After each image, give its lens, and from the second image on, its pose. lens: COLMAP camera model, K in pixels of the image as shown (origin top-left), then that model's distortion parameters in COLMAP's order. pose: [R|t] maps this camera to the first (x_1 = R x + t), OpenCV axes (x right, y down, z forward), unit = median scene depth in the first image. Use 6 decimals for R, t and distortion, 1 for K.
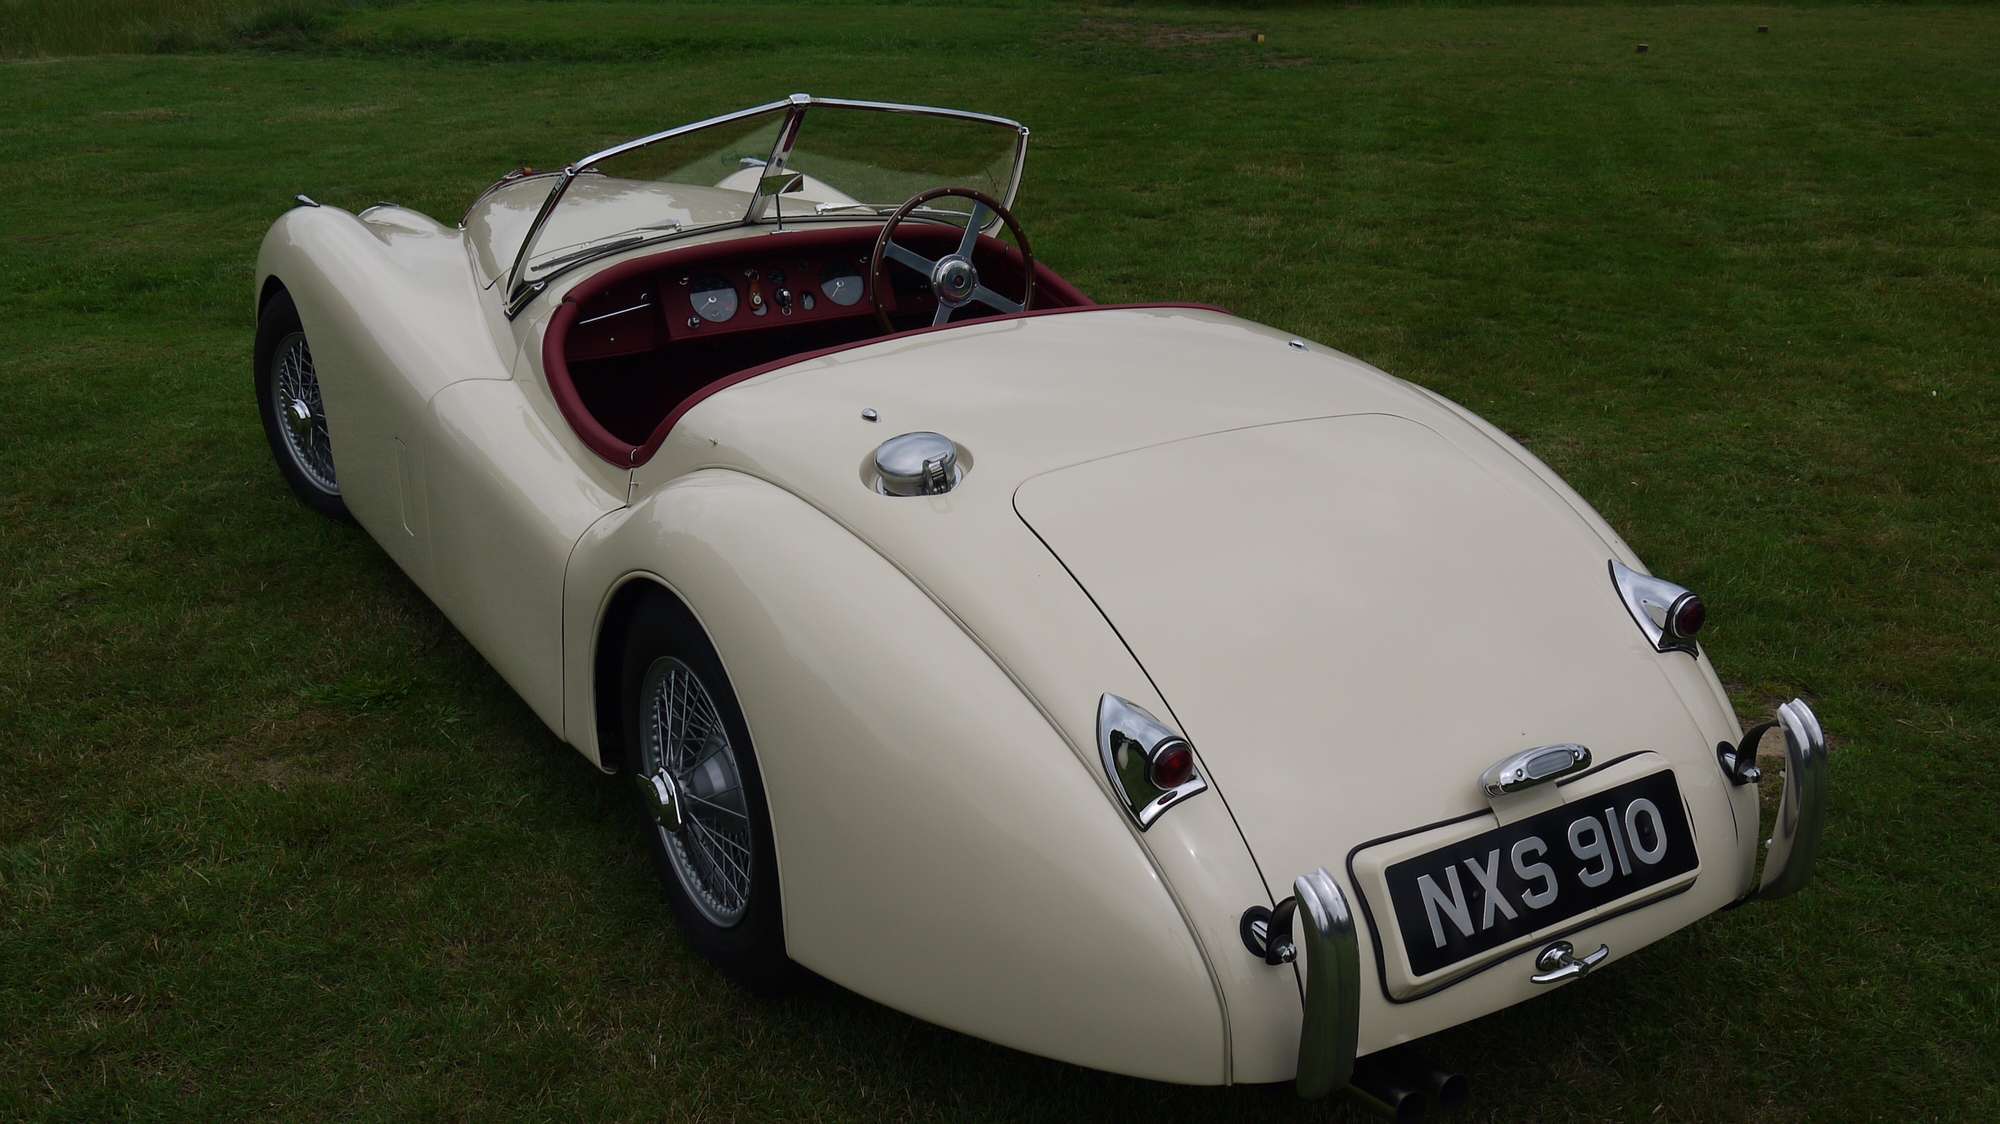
lens RADIAL K [[1979.0, 0, 1000.0], [0, 1979.0, 562.0], [0, 0, 1]] dist [0.010335, 0.012582]
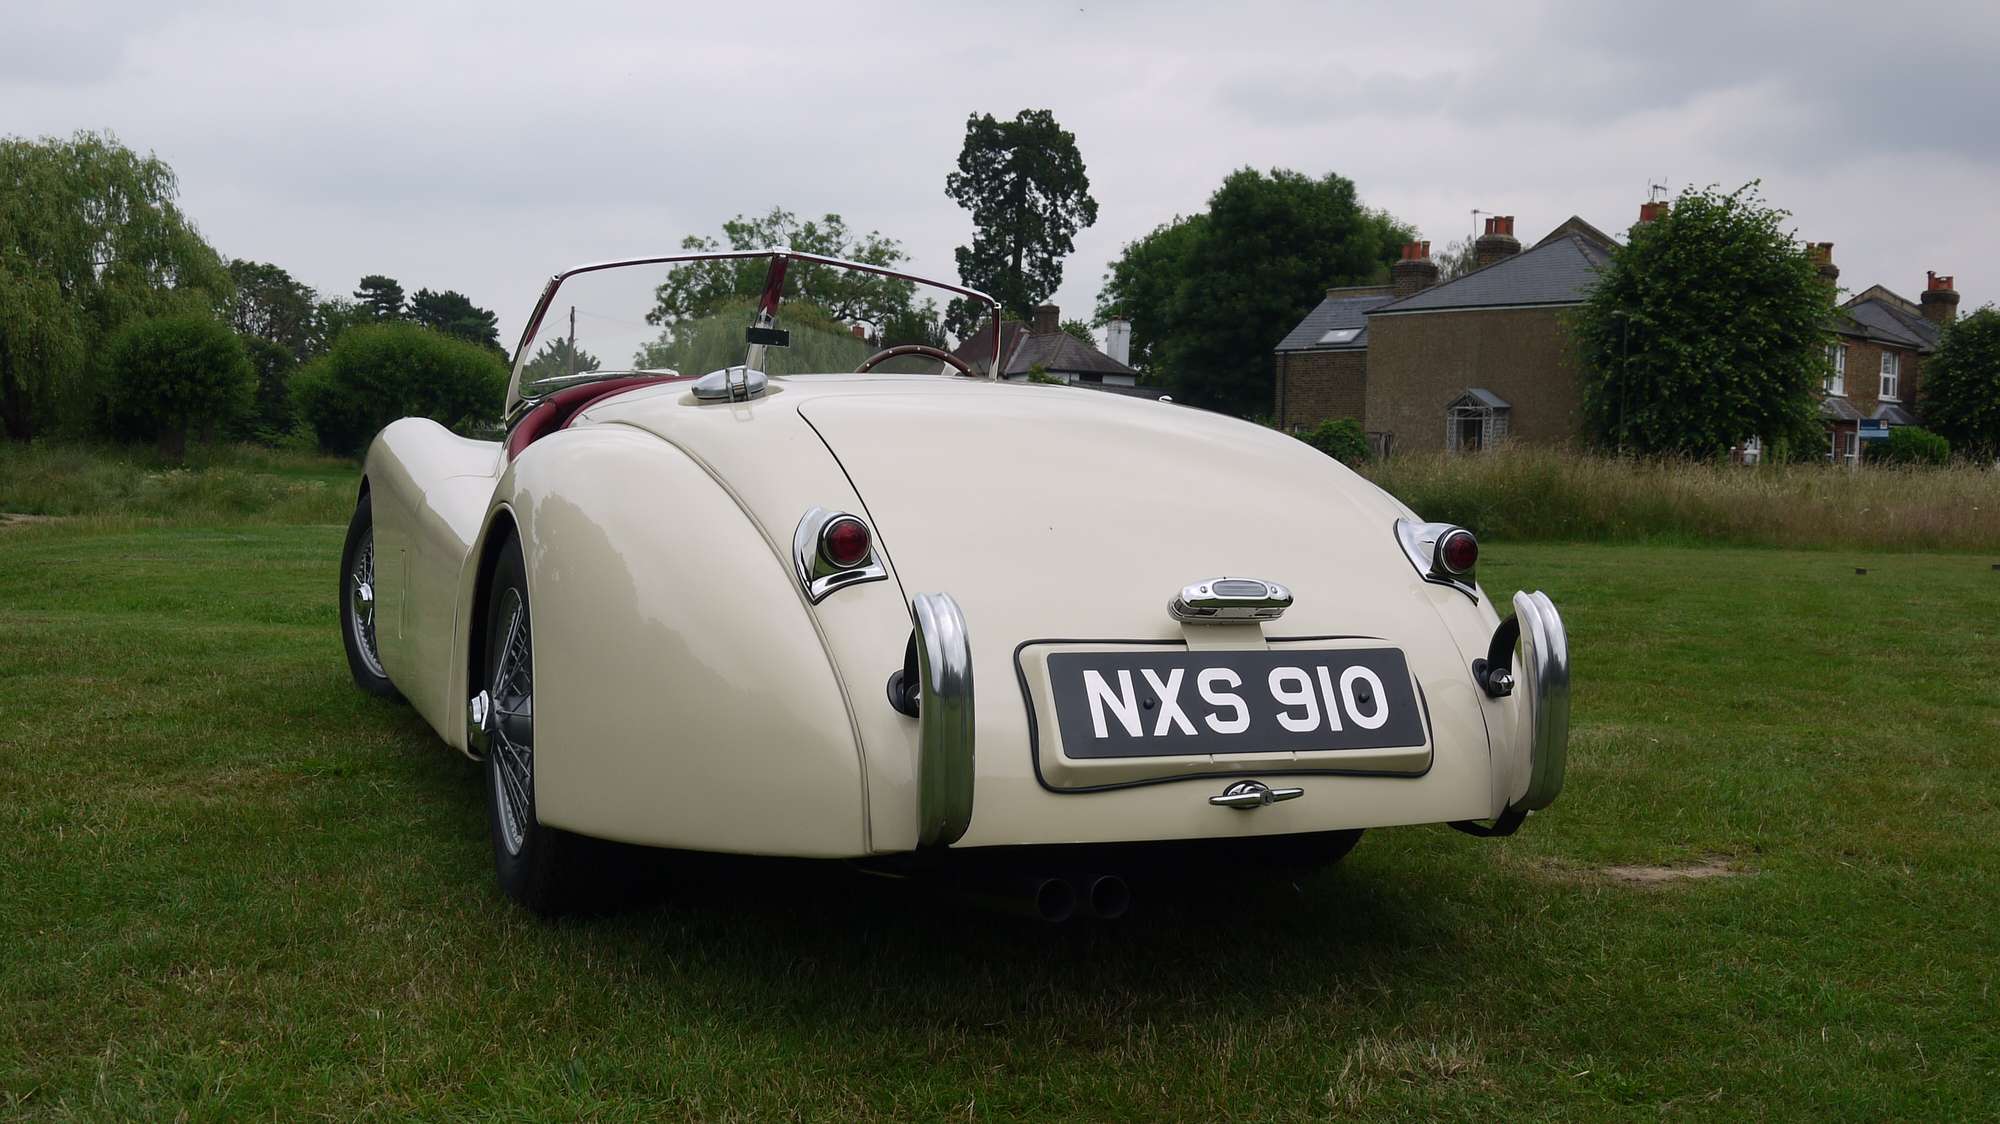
lens RADIAL K [[1979.0, 0, 1000.0], [0, 1979.0, 562.0], [0, 0, 1]] dist [0.010335, 0.012582]
pose [[0.982523, 0.033415, -0.183120, 0.338469], [-0.095116, 0.935750, -0.339594, 0.435128], [0.160007, 0.351076, 0.922574, 0.059353]]
